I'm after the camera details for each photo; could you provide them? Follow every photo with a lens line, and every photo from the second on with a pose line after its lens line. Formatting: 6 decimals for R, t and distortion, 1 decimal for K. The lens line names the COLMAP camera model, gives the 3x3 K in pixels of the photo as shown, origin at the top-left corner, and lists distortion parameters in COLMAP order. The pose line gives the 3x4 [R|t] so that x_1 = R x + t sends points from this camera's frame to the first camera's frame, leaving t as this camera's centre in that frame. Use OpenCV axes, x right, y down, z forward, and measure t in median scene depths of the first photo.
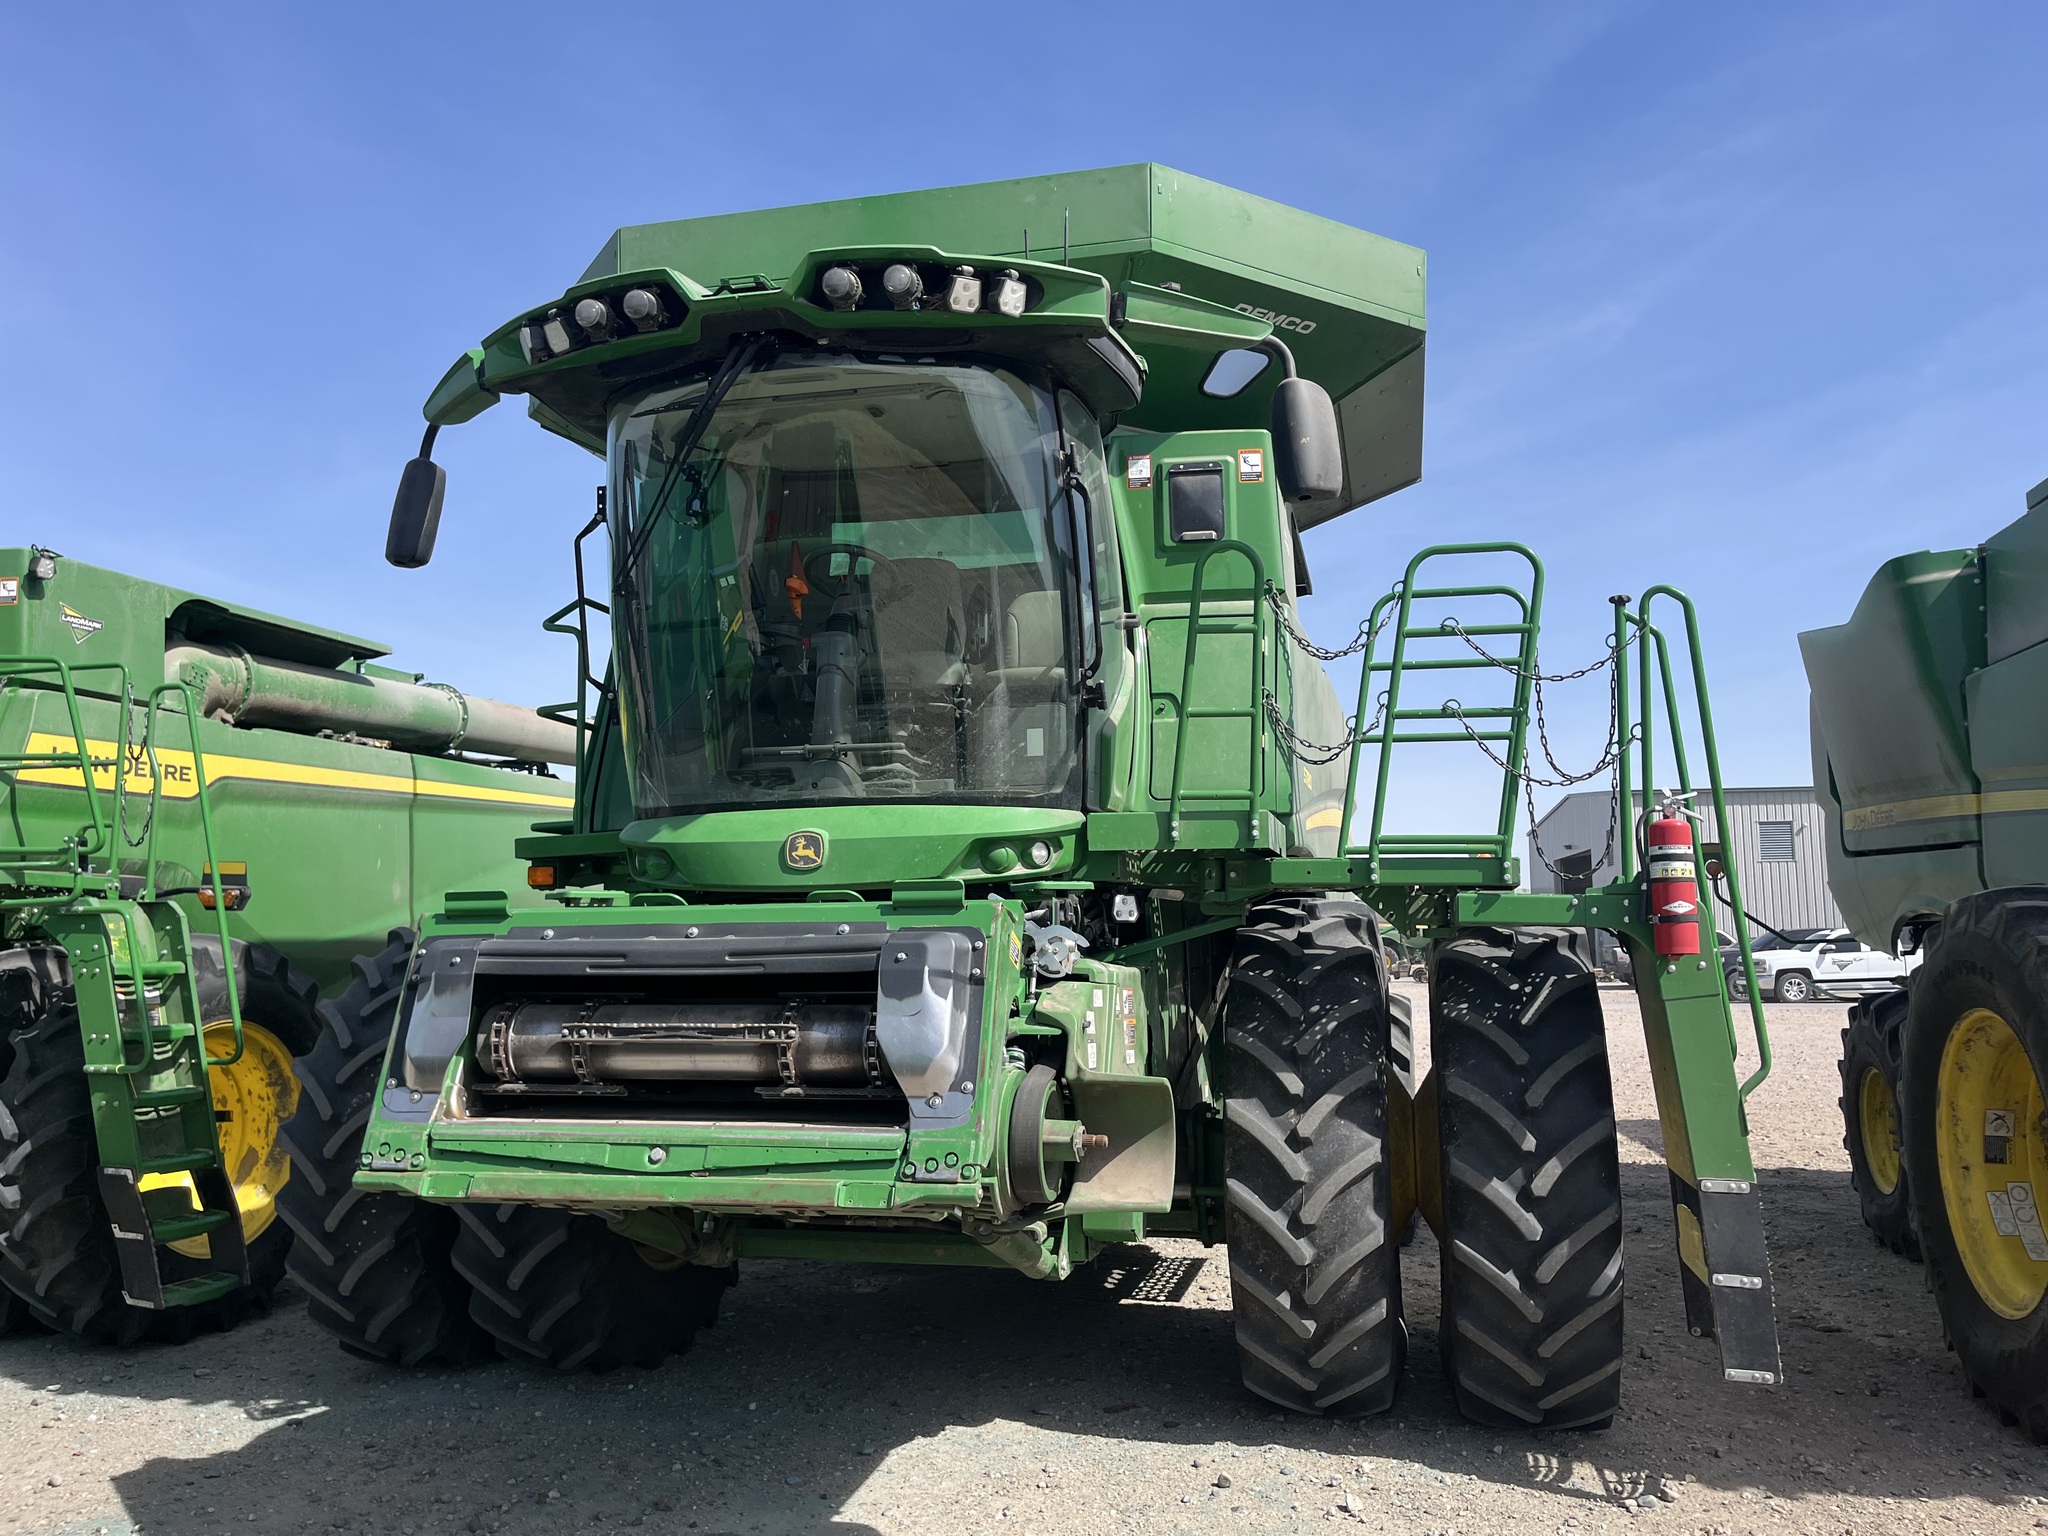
lens RADIAL K [[1554.4, 0, 1030.0], [0, 1554.4, 778.0], [0, 0, 1]] dist [0.066043, -0.082296]
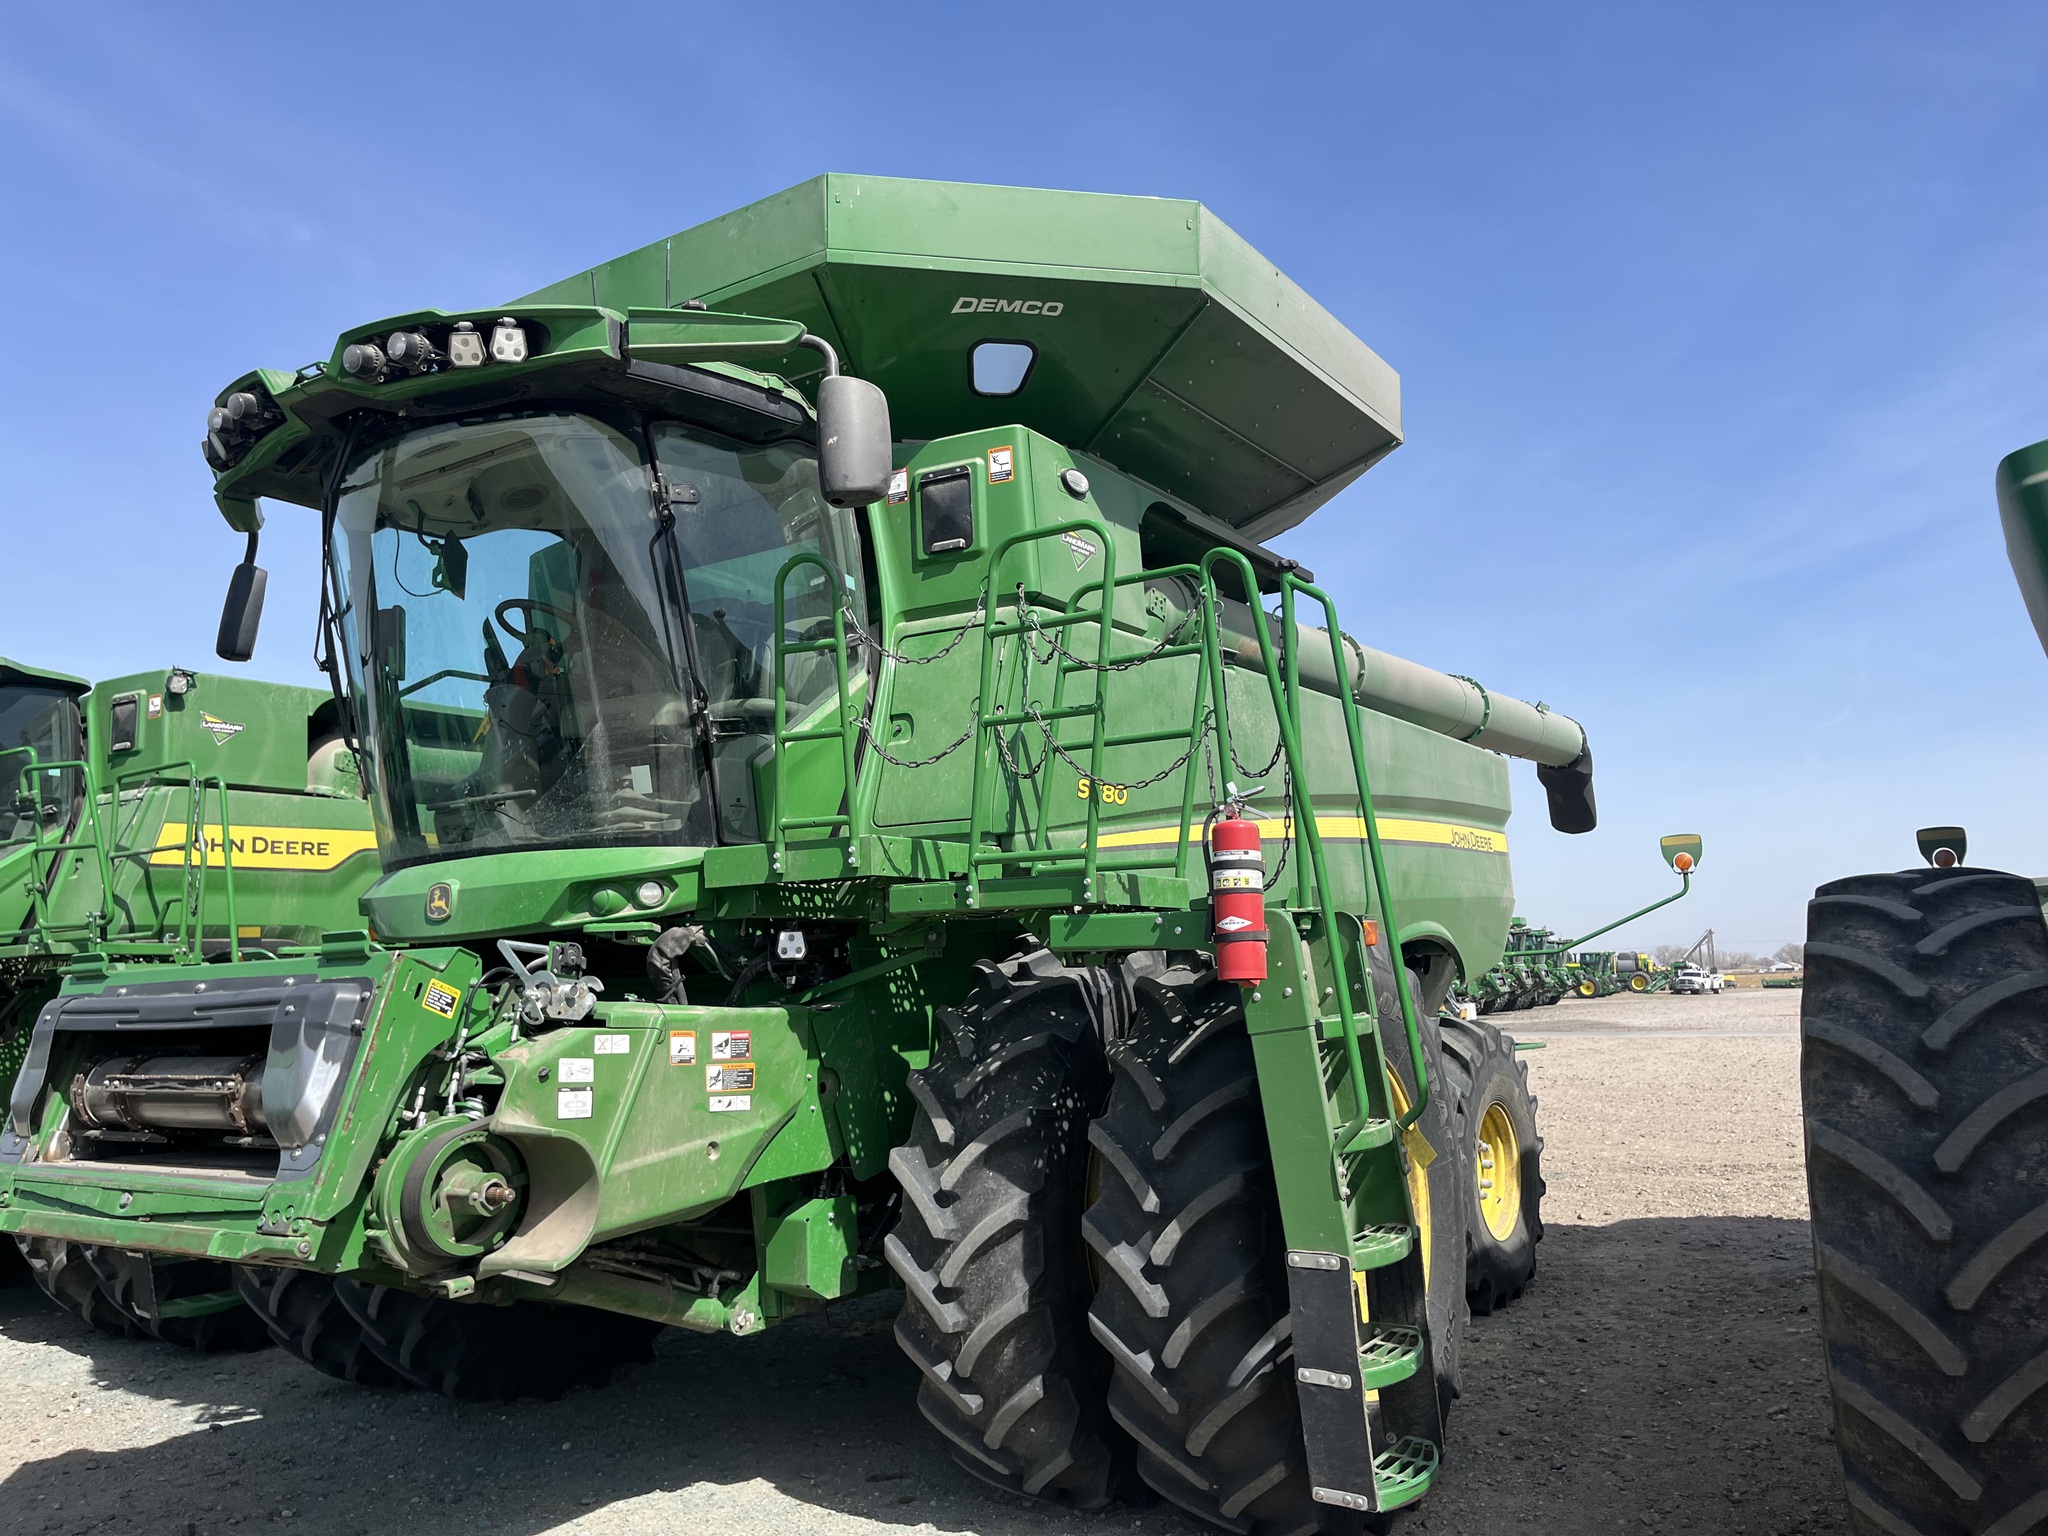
lens RADIAL K [[1559.6, 0, 1034.1], [0, 1559.6, 750.2], [0, 0, 1]] dist [0.072222, -0.091717]
pose [[0.934034, -0.076264, -0.348946, 0.574090], [0.063904, 0.996857, -0.046816, 0.019945], [0.351420, 0.021429, 0.935973, 0.157254]]
